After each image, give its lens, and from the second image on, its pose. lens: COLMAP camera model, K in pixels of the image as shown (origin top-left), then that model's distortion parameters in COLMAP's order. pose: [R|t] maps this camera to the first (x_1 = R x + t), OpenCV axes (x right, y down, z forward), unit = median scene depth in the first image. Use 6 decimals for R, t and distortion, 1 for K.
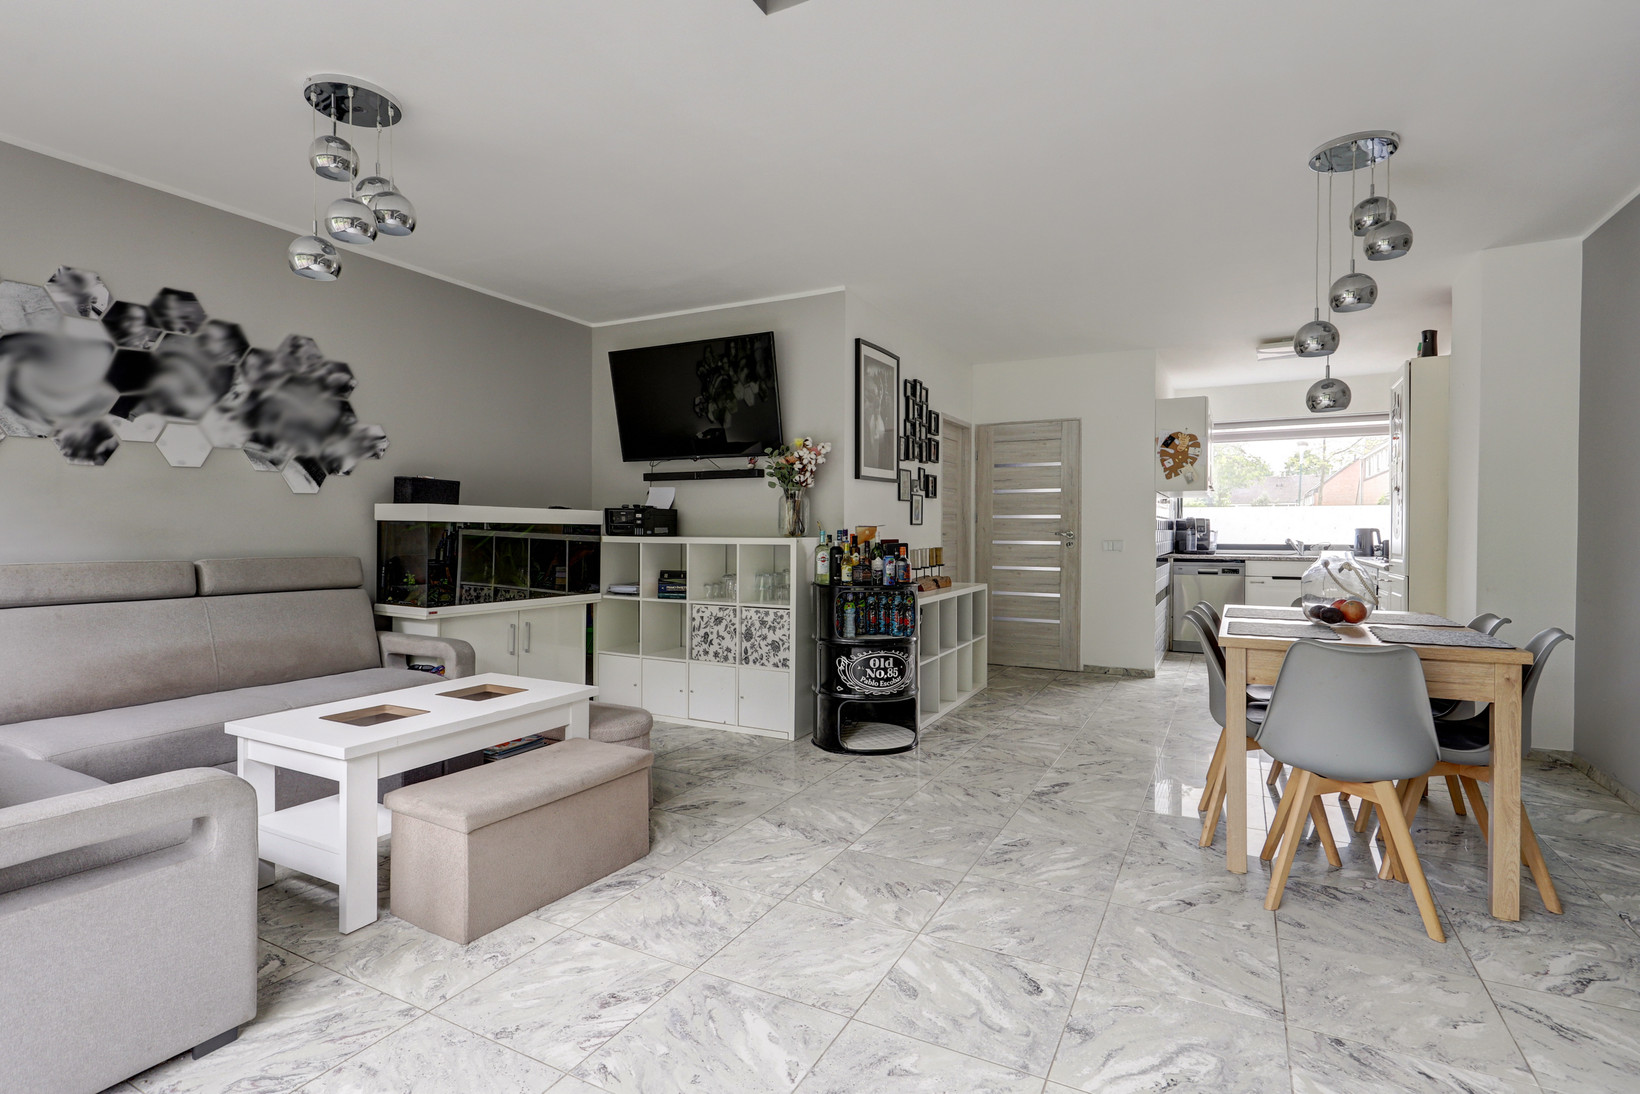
lens RADIAL K [[795.1, 0, 819.0], [0, 795.1, 542.1], [0, 0, 1]] dist [0.001536, -0.000425]
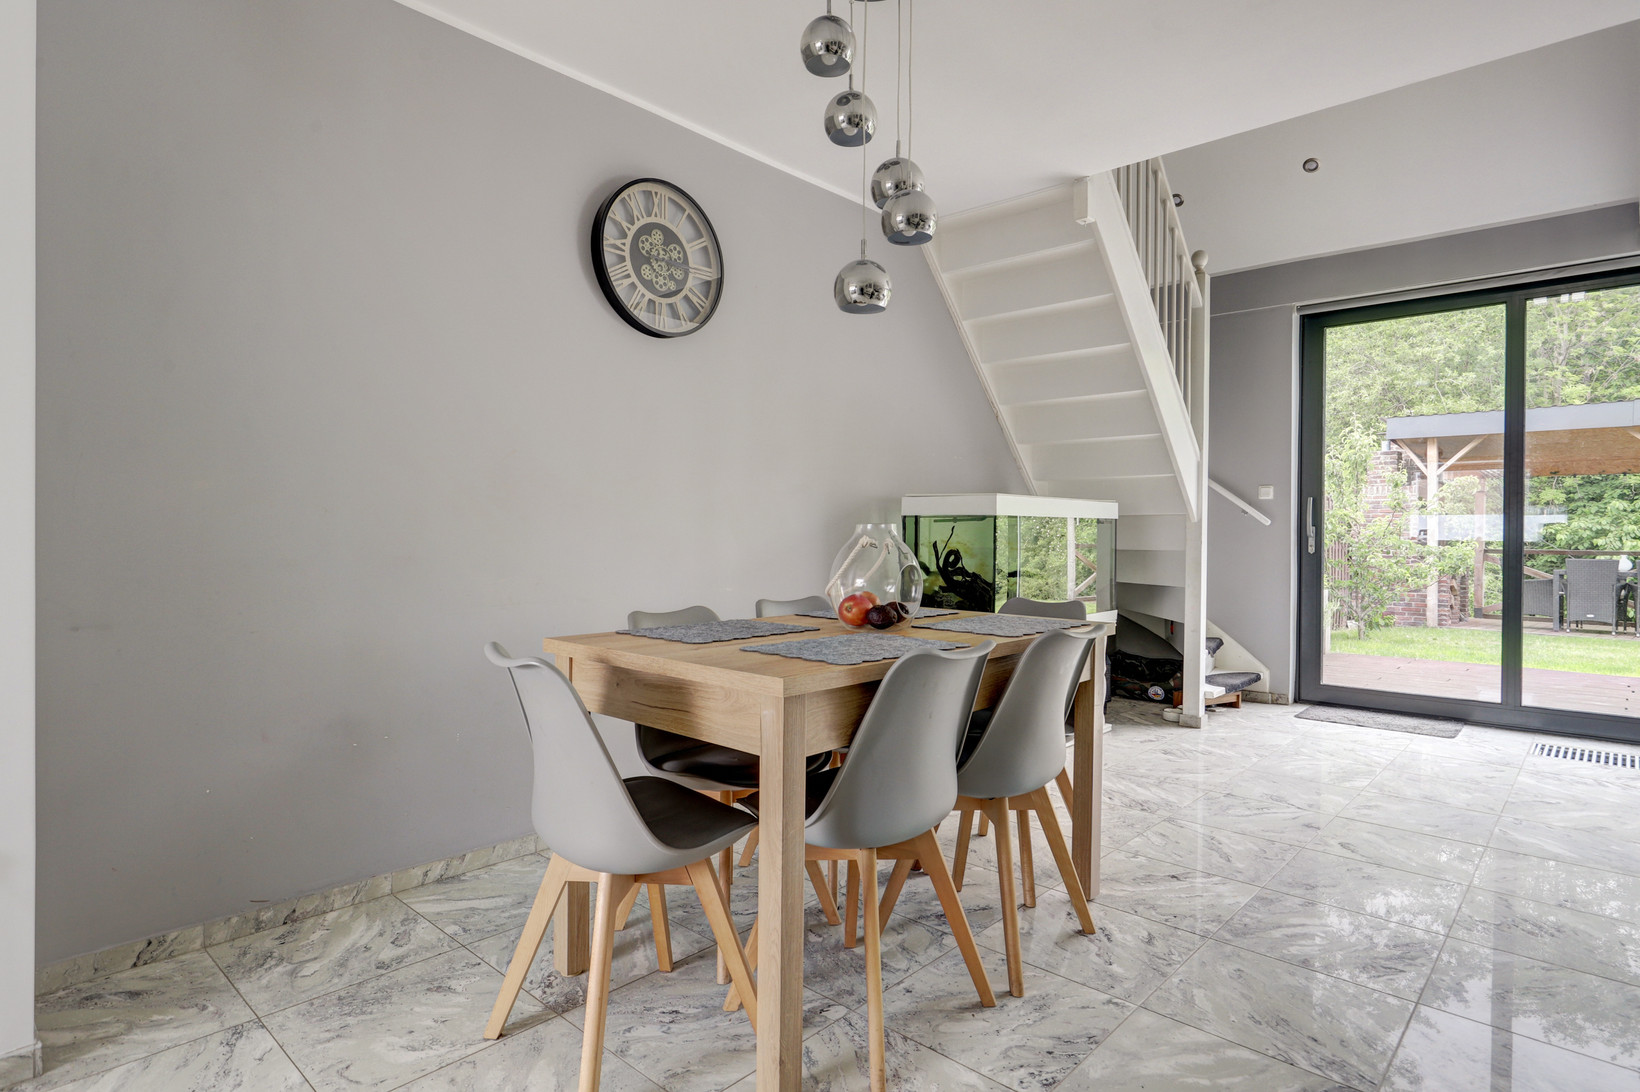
lens RADIAL K [[877.2, 0, 814.2], [0, 877.2, 540.0], [0, 0, 1]] dist [-0.000072, -0.000741]
pose [[-0.965681, -0.012407, 0.259433, 0.391980], [-0.006779, 0.999722, 0.022576, 0.006605], [-0.259641, 0.020042, -0.965497, 1.370236]]
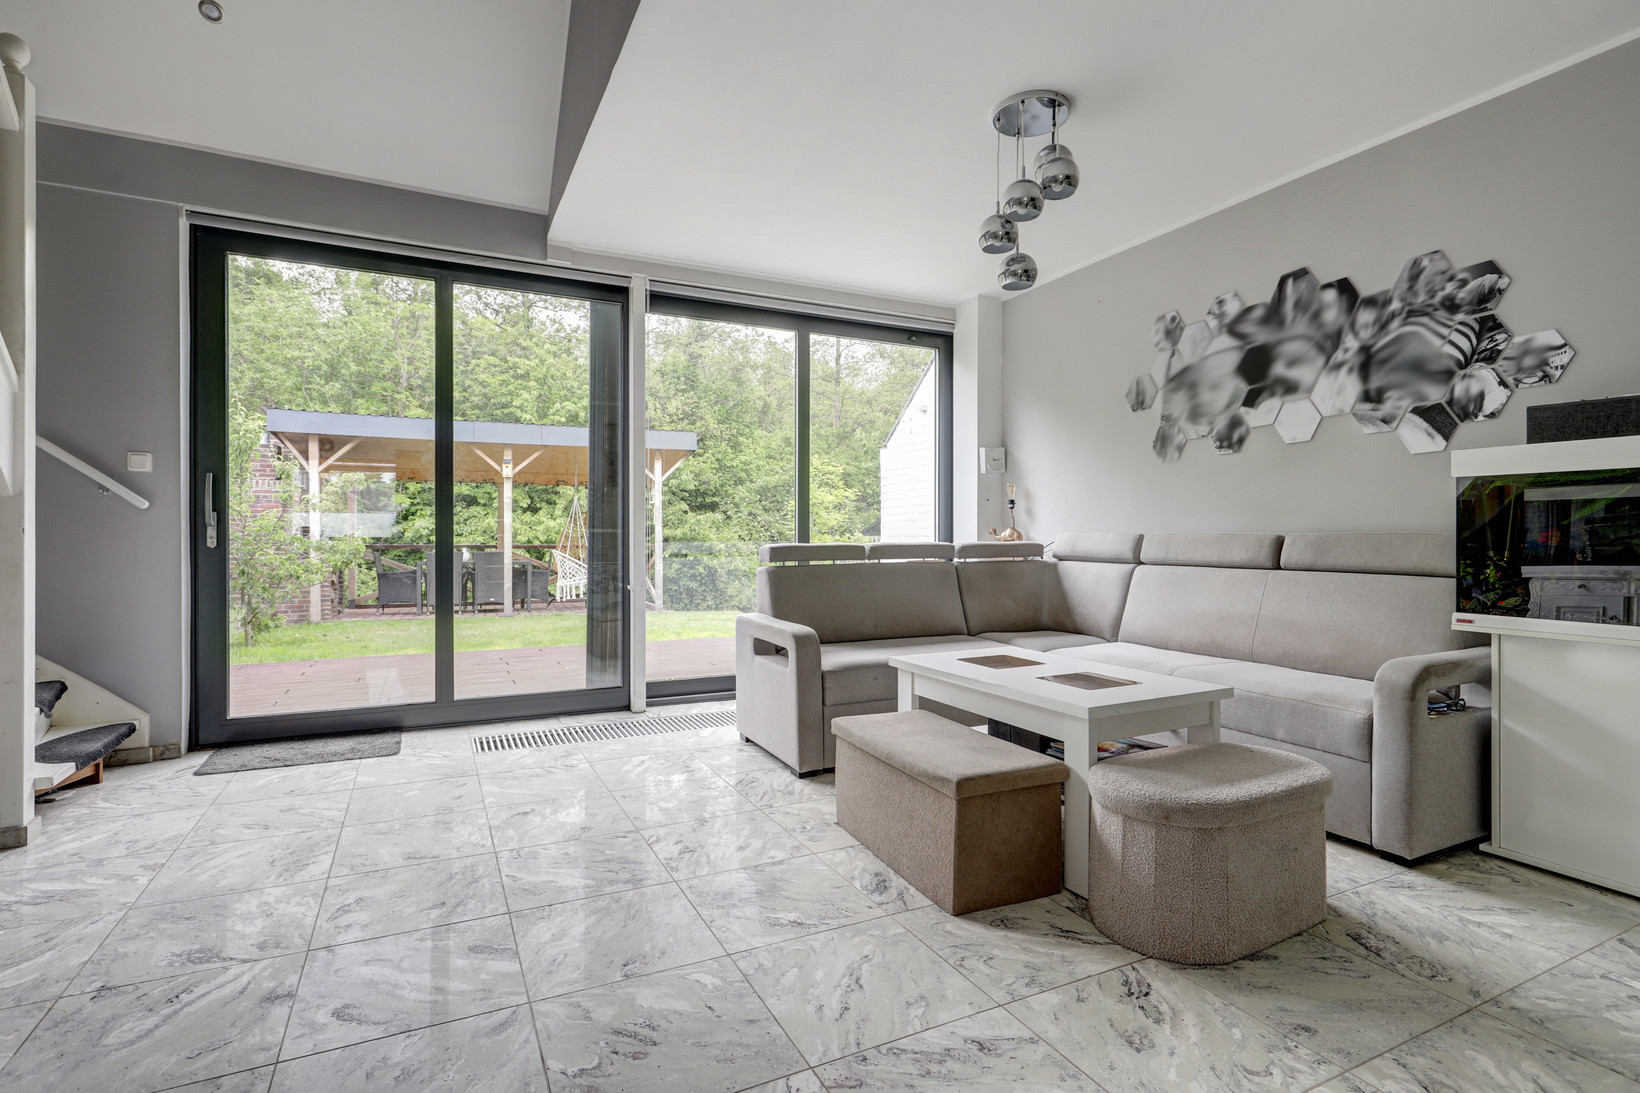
lens RADIAL K [[795.1, 0, 819.0], [0, 795.1, 541.6], [0, 0, 1]] dist [0.001536, -0.000425]
pose [[-0.585698, -0.000792, -0.810529, 0.335738], [-0.013993, 0.999860, 0.009134, 0.027433], [0.810409, 0.016691, -0.585627, 0.966509]]
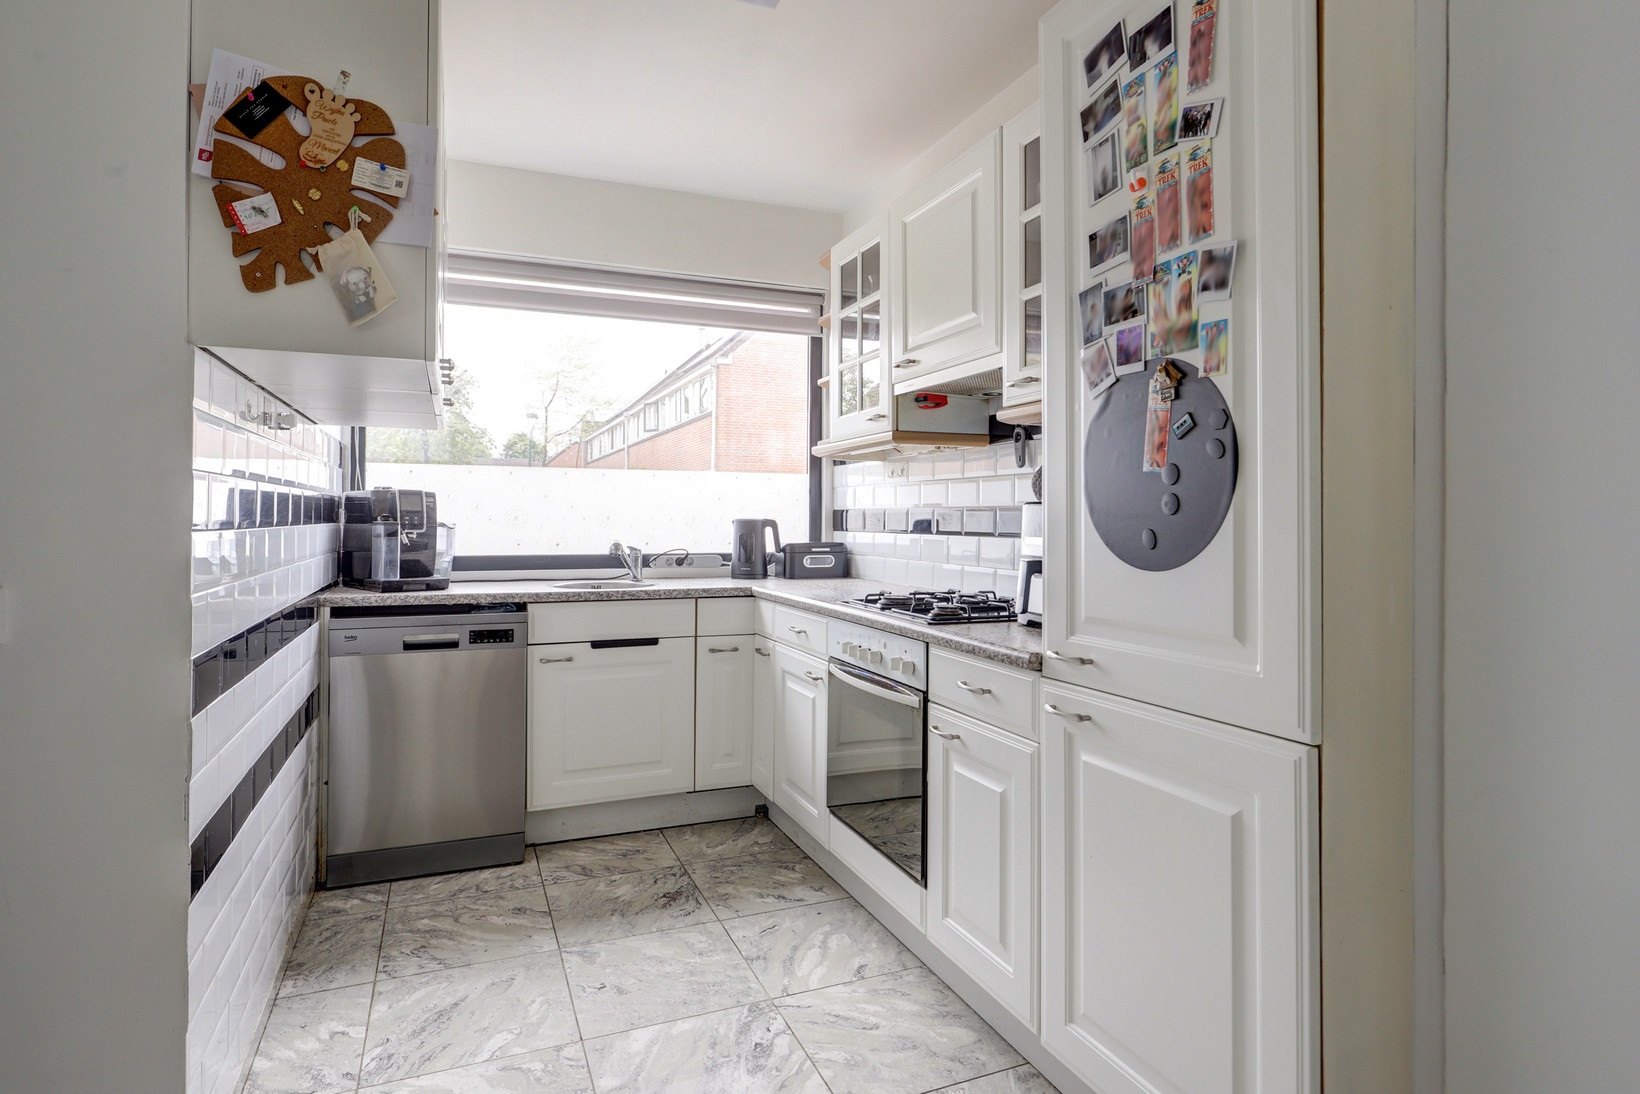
lens RADIAL K [[891.5, 0, 817.1], [0, 891.5, 514.1], [0, 0, 1]] dist [-0.000469, 0.000002]
pose [[0.643764, 0.004828, 0.765209, 0.566403], [0.007261, 0.999897, -0.012418, -0.024962], [-0.765190, 0.013550, 0.643662, 1.173762]]
